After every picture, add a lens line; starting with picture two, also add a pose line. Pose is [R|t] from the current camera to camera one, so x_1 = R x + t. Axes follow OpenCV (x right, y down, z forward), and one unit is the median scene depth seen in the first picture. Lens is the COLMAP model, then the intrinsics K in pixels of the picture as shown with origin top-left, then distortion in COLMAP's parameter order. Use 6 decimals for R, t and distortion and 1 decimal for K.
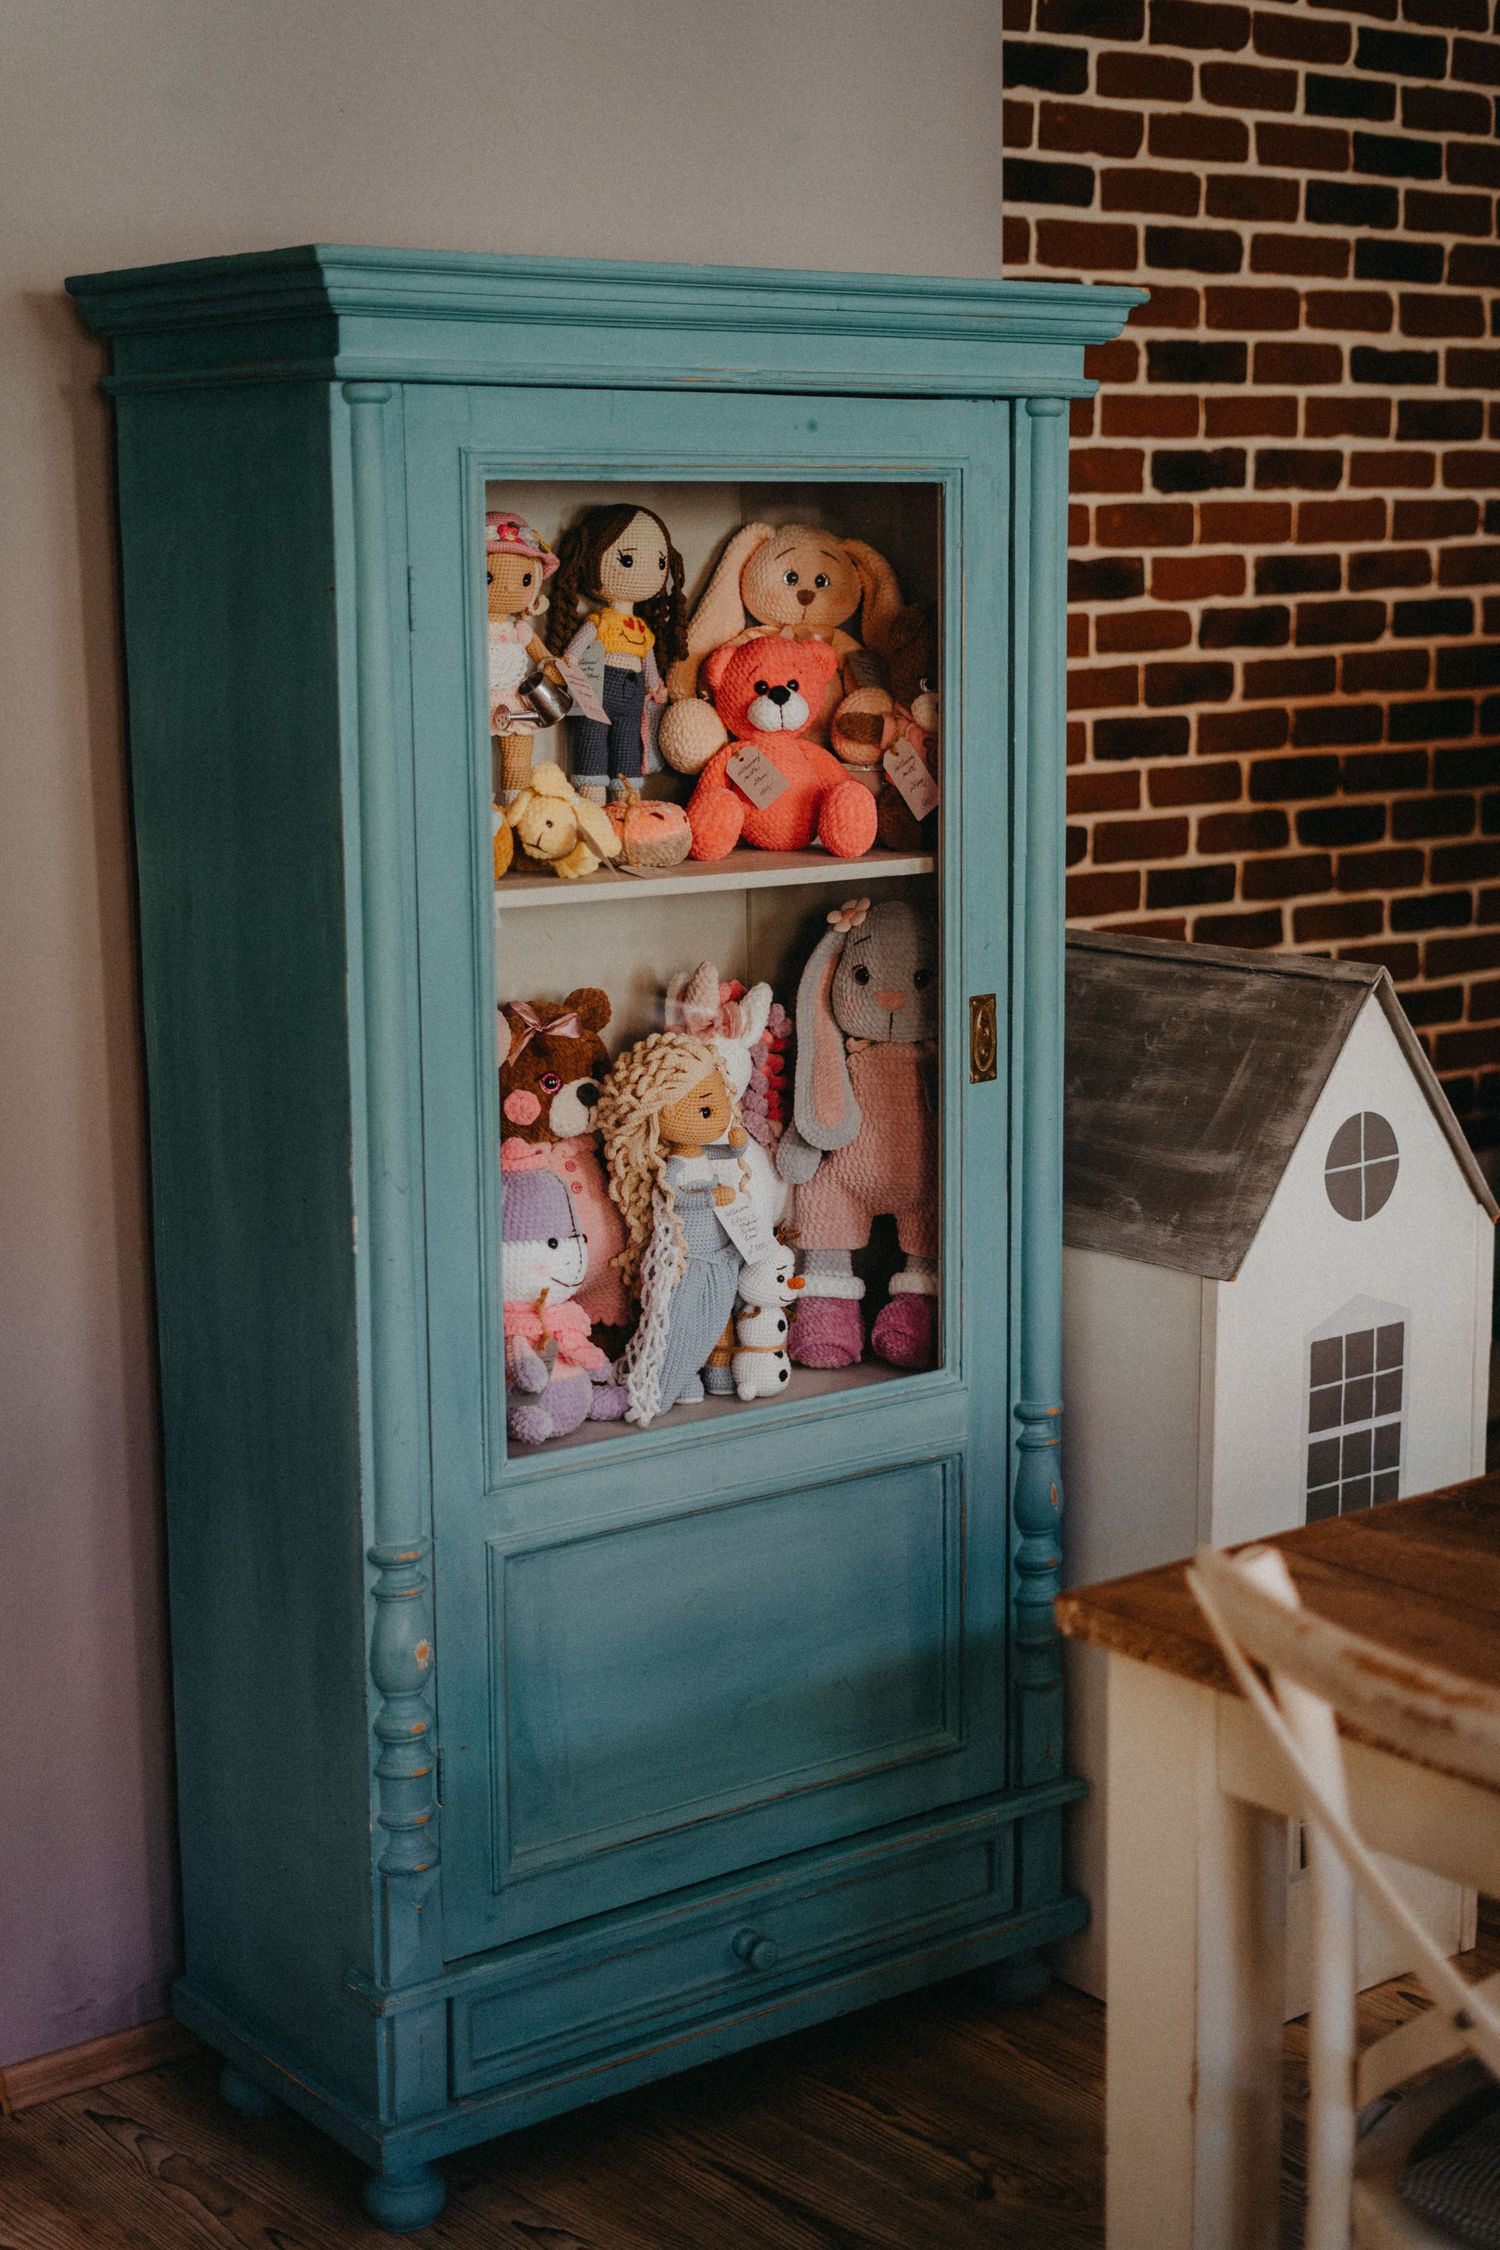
lens RADIAL K [[3428.9, 0, 752.4], [0, 3428.9, 1124.6], [0, 0, 1]] dist [0.007352, 0.000000]
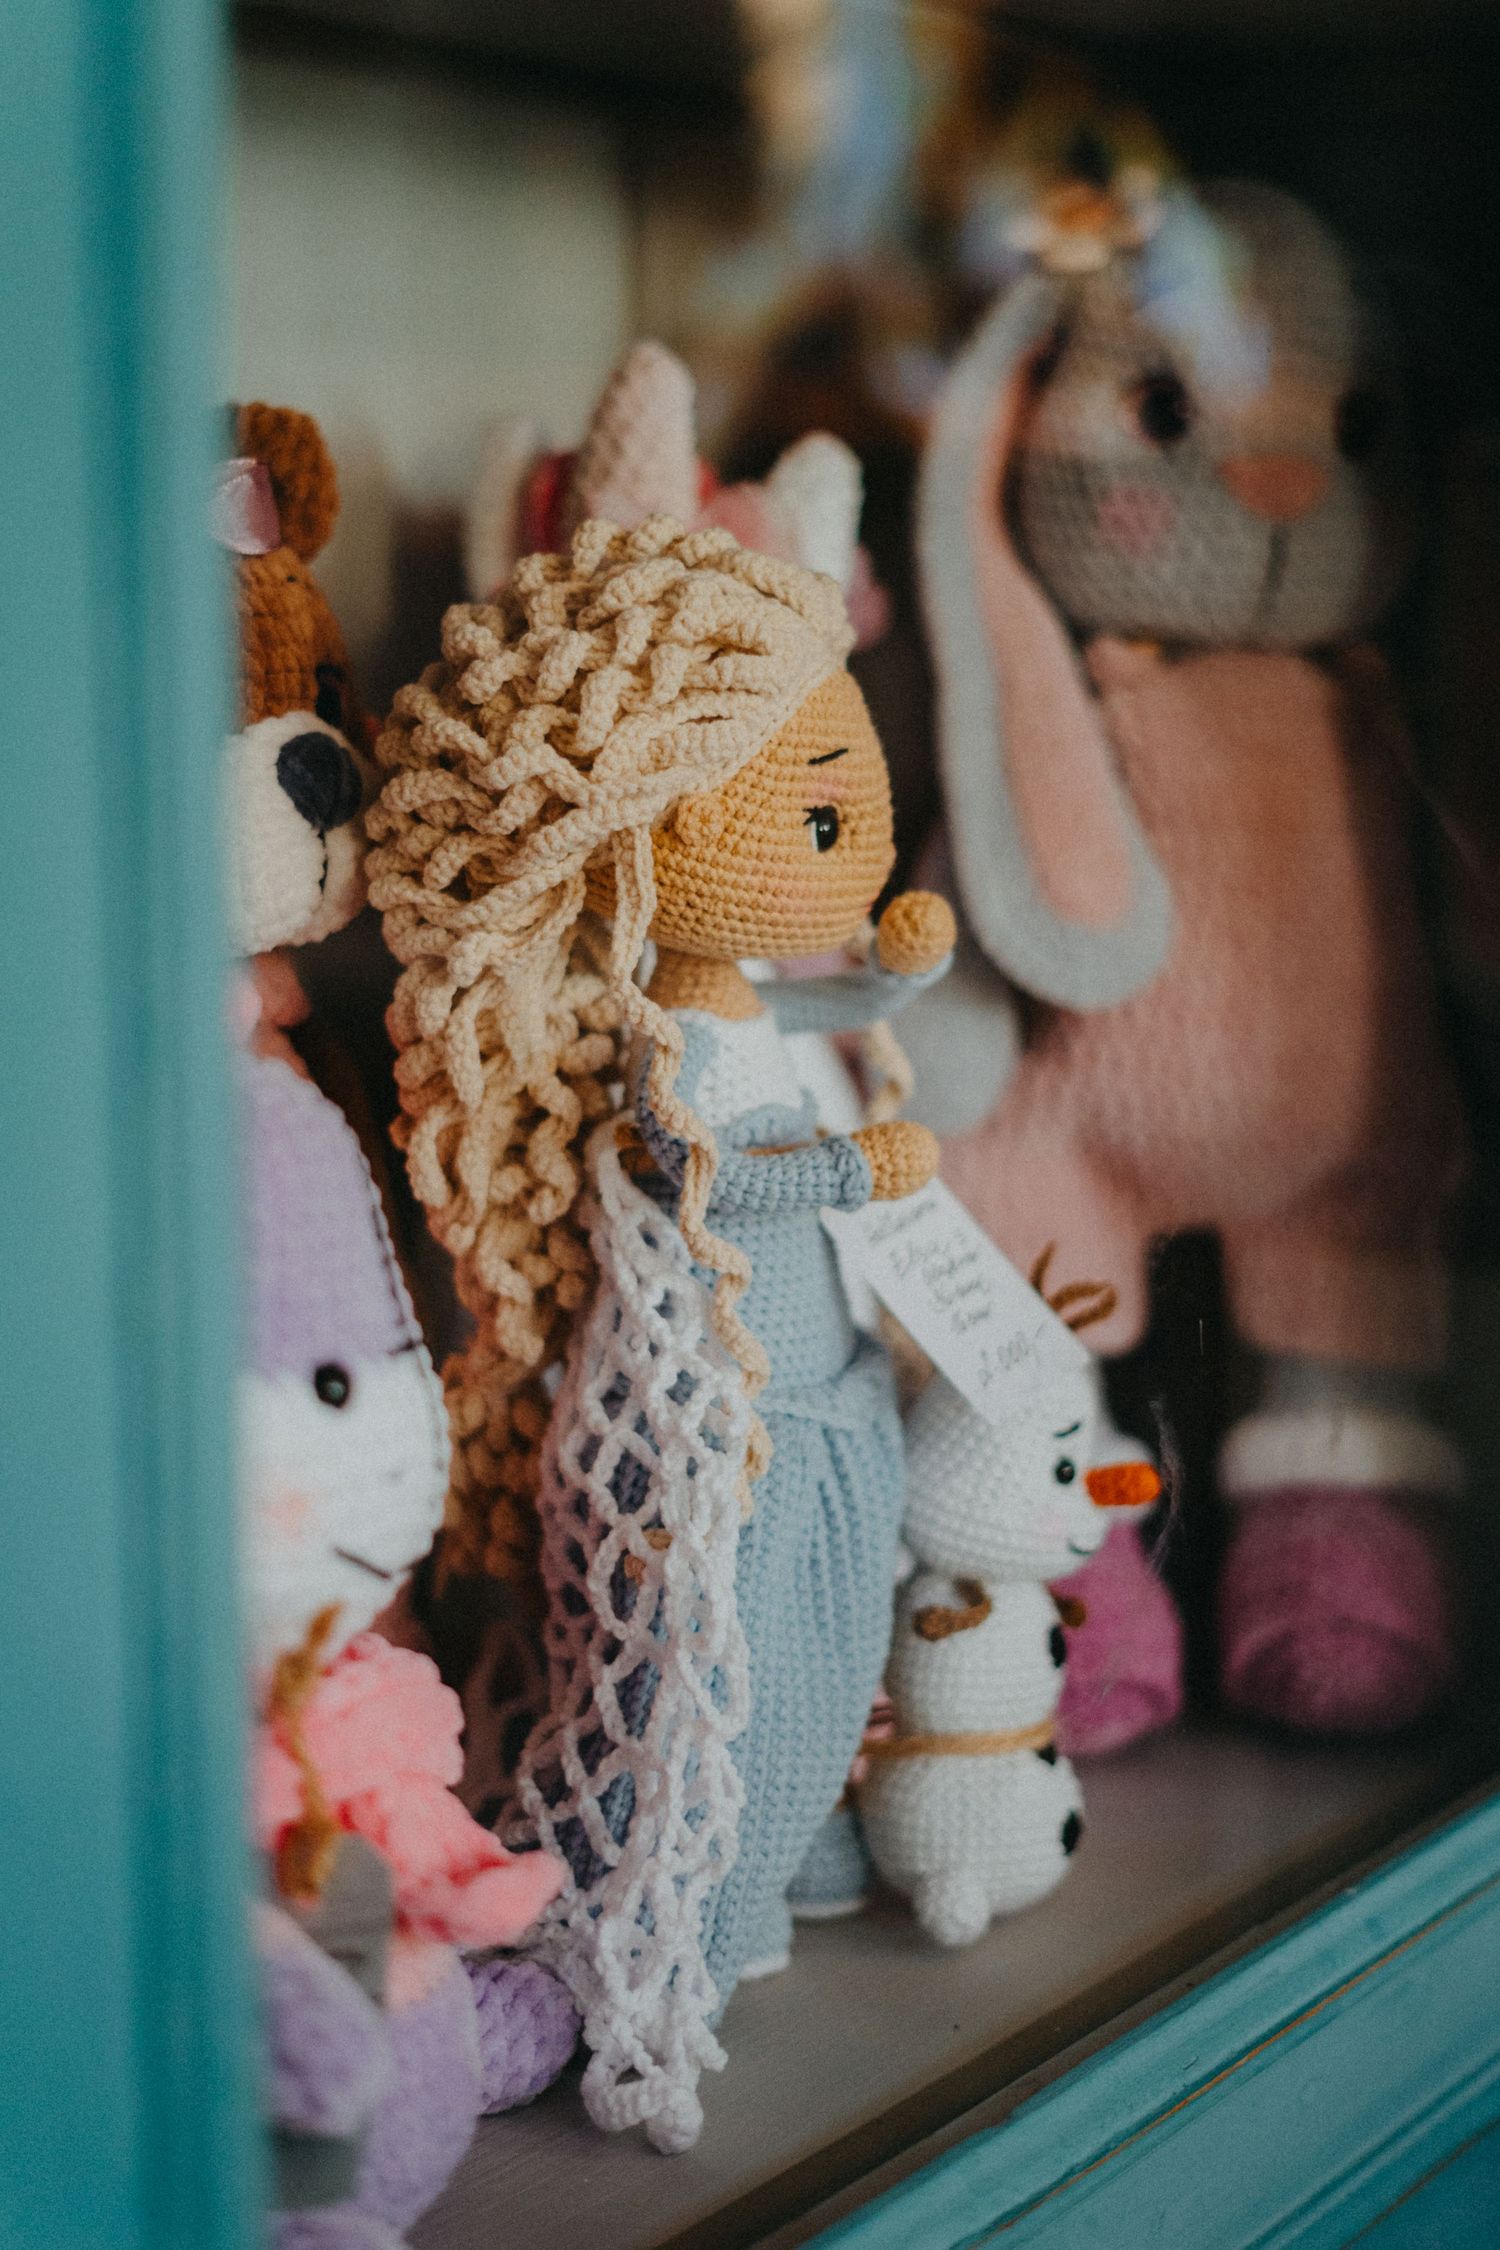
lens RADIAL K [[3428.9, 0, 745.8], [0, 3428.9, 1127.3], [0, 0, 1]] dist [0.007352, 0.000000]
pose [[0.957114, -0.034152, 0.287693, -0.090890], [0.042761, 0.998804, -0.023693, 0.023767], [-0.286539, 0.034979, 0.957430, 0.756211]]
